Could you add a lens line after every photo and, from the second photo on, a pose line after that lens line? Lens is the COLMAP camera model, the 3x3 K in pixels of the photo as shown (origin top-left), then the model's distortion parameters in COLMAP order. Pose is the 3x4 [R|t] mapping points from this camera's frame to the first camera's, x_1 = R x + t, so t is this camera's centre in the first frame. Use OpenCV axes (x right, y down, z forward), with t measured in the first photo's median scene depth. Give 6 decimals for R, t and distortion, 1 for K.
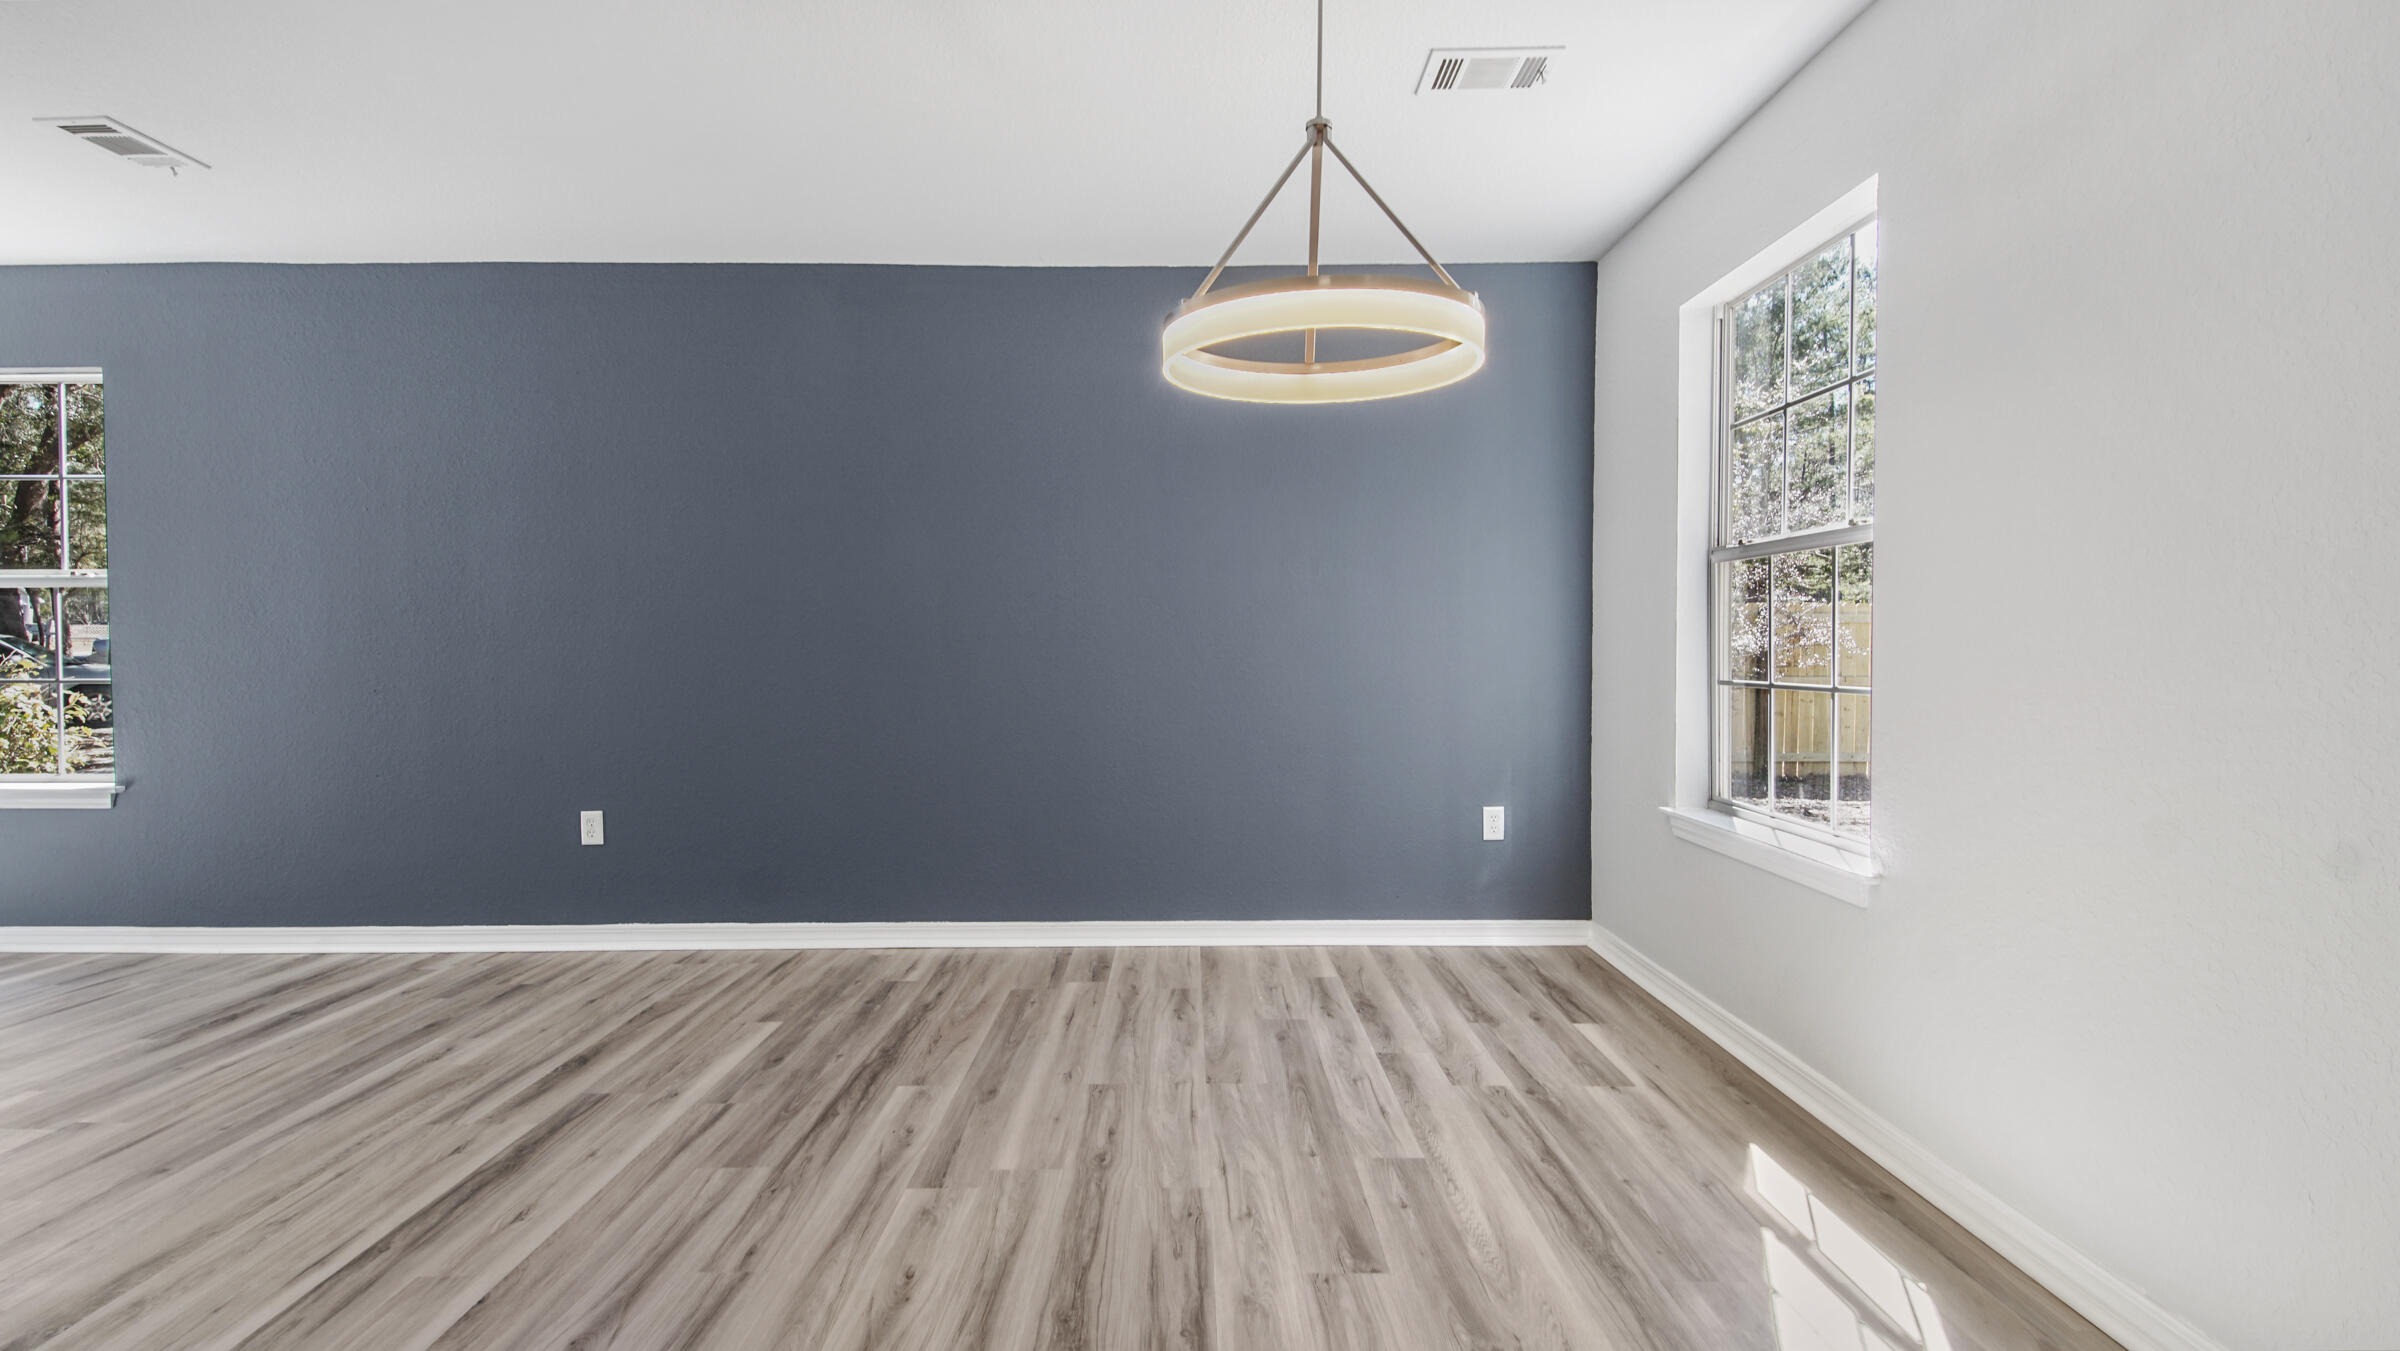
lens RADIAL K [[1050.7, 0, 1200.0], [0, 1050.7, 675.5], [0, 0, 1]] dist [0.034298, -0.020476]
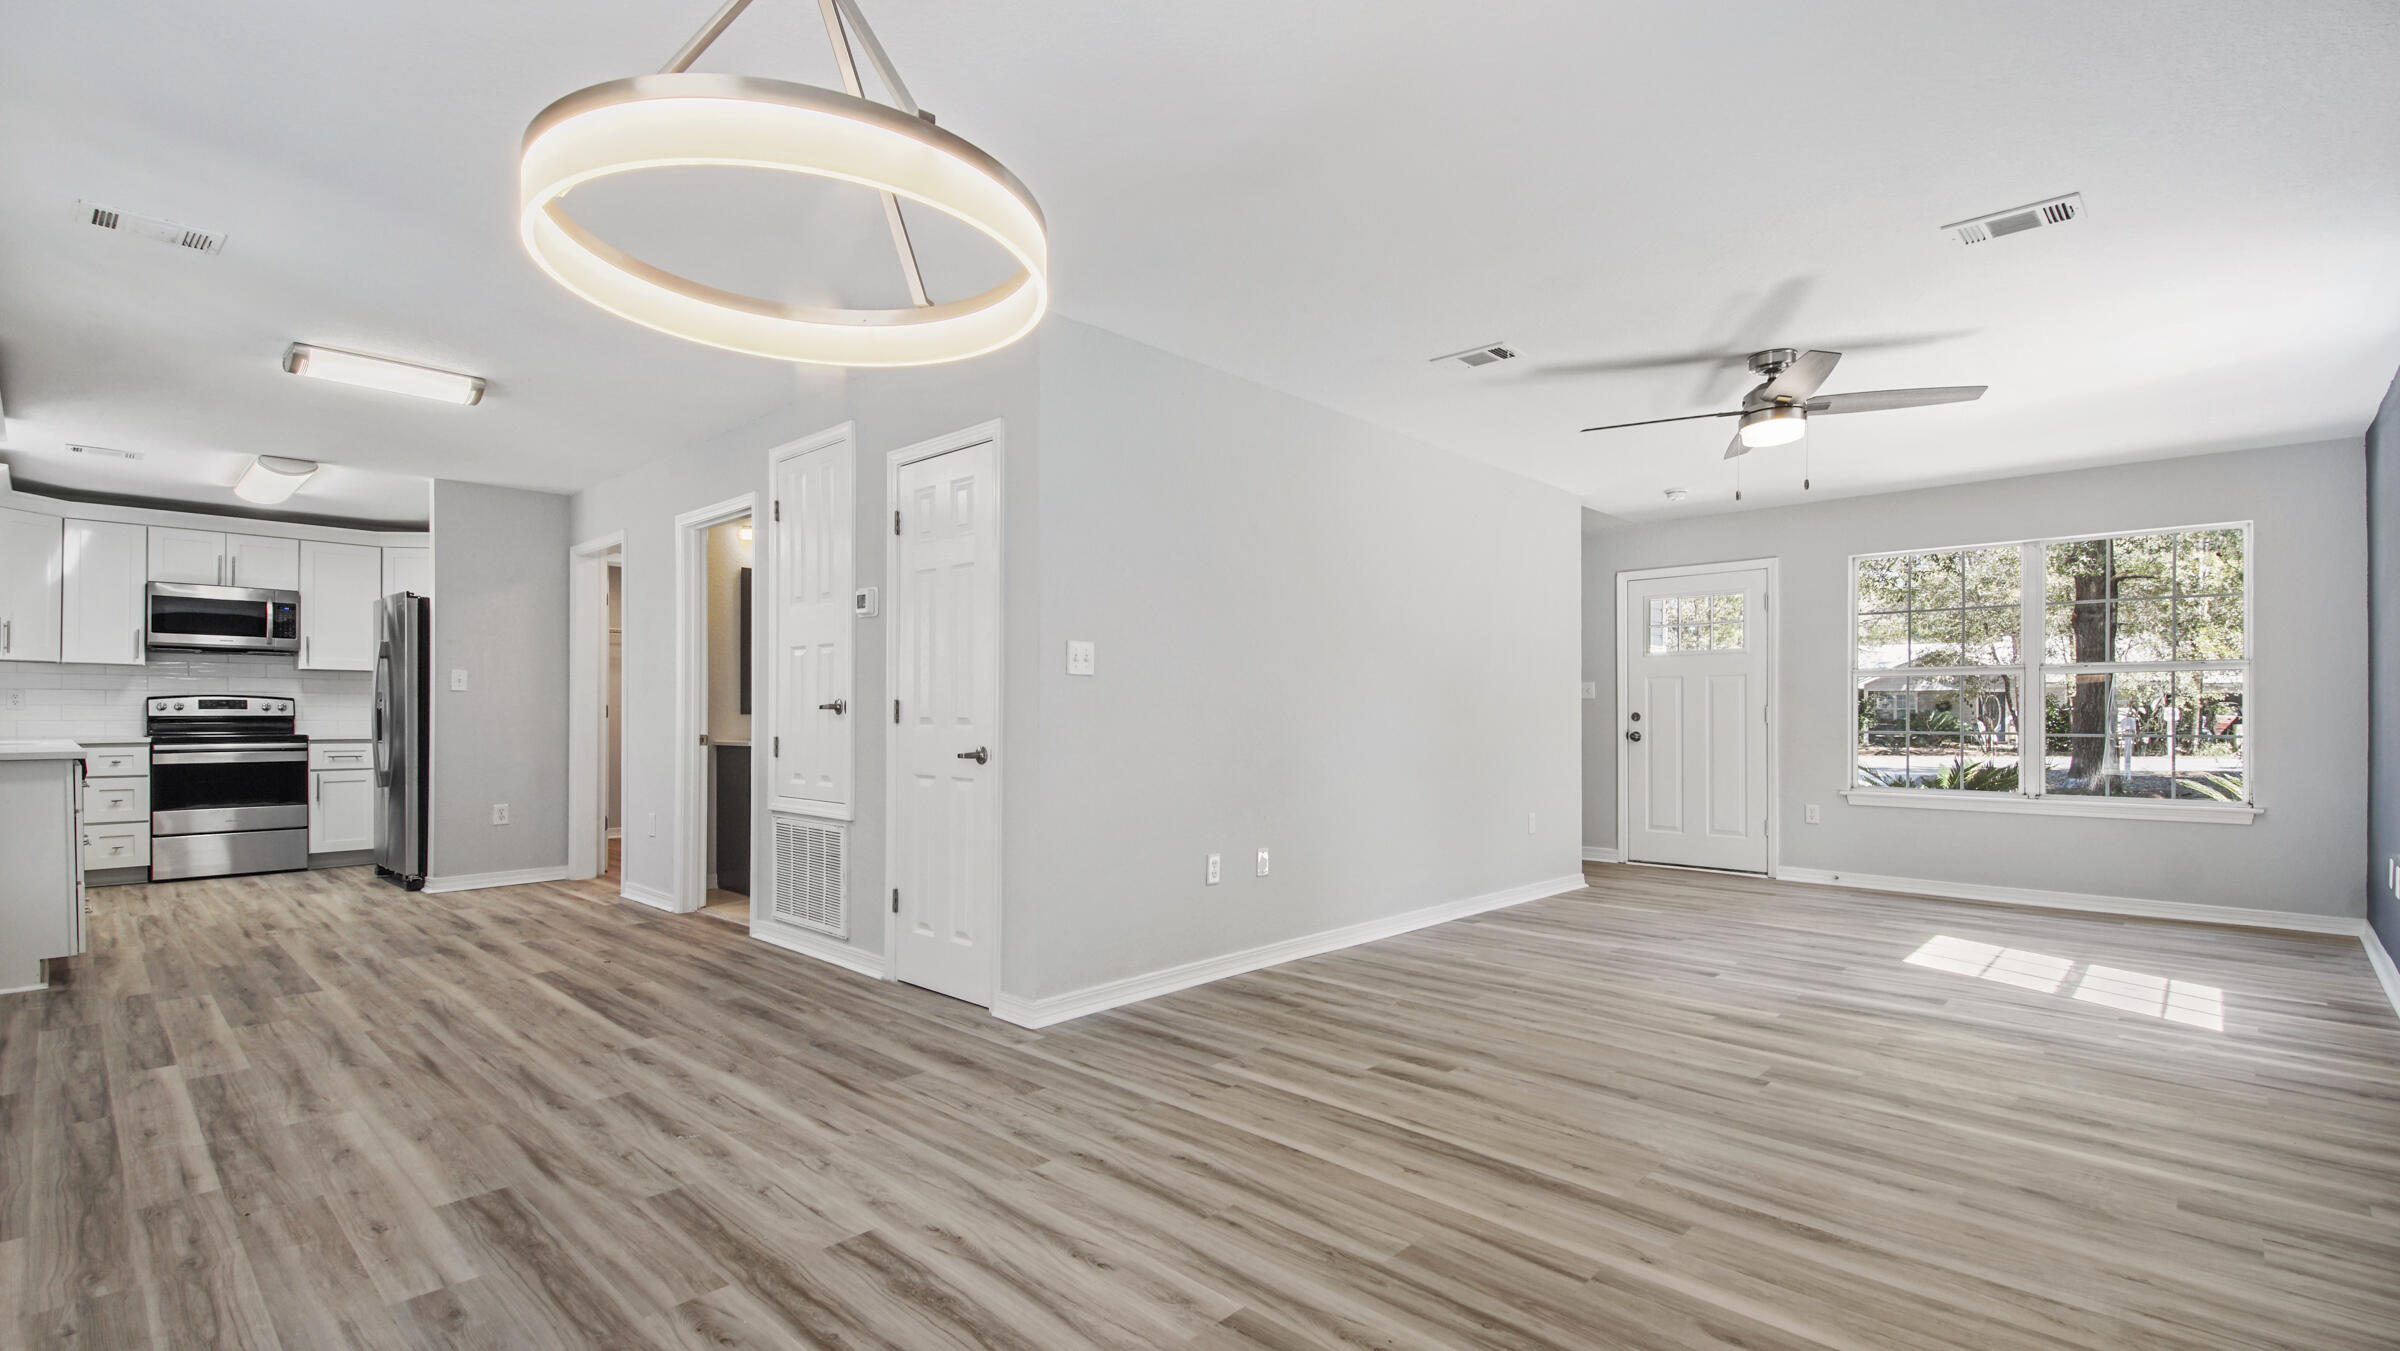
lens RADIAL K [[1078.3, 0, 1178.7], [0, 1078.3, 674.7], [0, 0, 1]] dist [0.036548, -0.022843]
pose [[-0.706354, -0.023142, -0.707480, 0.306791], [-0.020220, 0.999717, -0.012513, -0.028942], [0.707570, 0.005467, -0.706622, 1.149963]]
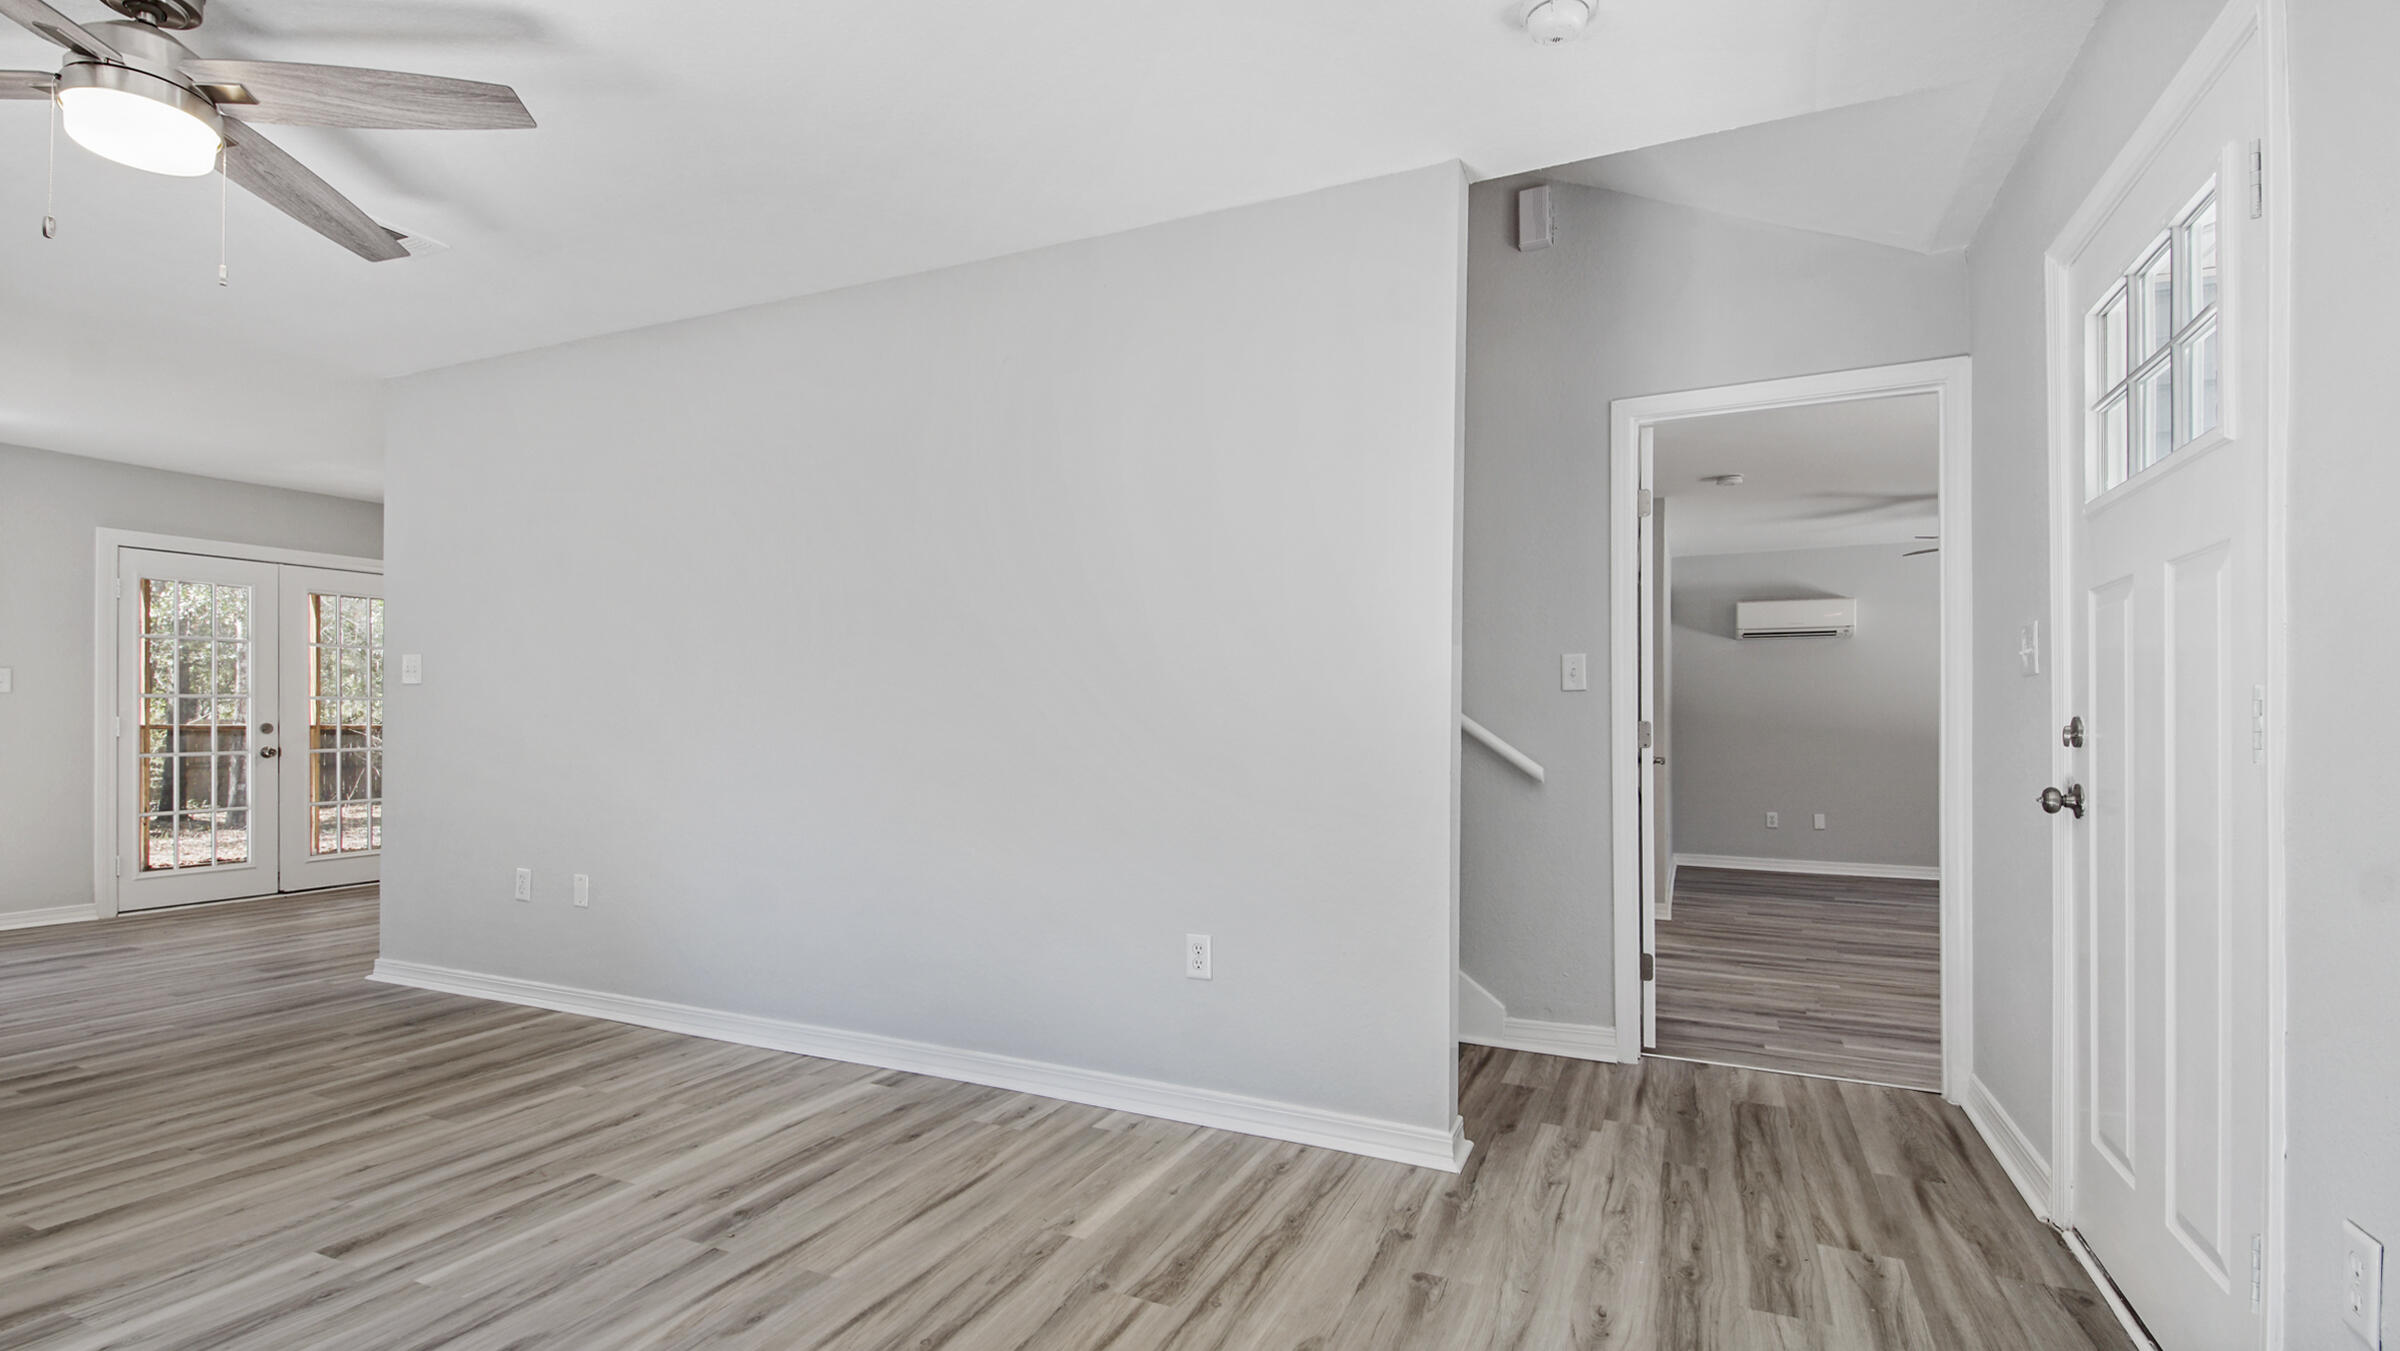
lens RADIAL K [[1082.8, 0, 1210.1], [0, 1082.8, 729.6], [0, 0, 1]] dist [0.002554, -0.007850]
pose [[-0.905764, -0.004142, 0.423763, -2.112864], [0.010719, 0.999408, 0.032681, -0.011774], [-0.423648, 0.034143, -0.905183, 1.000253]]
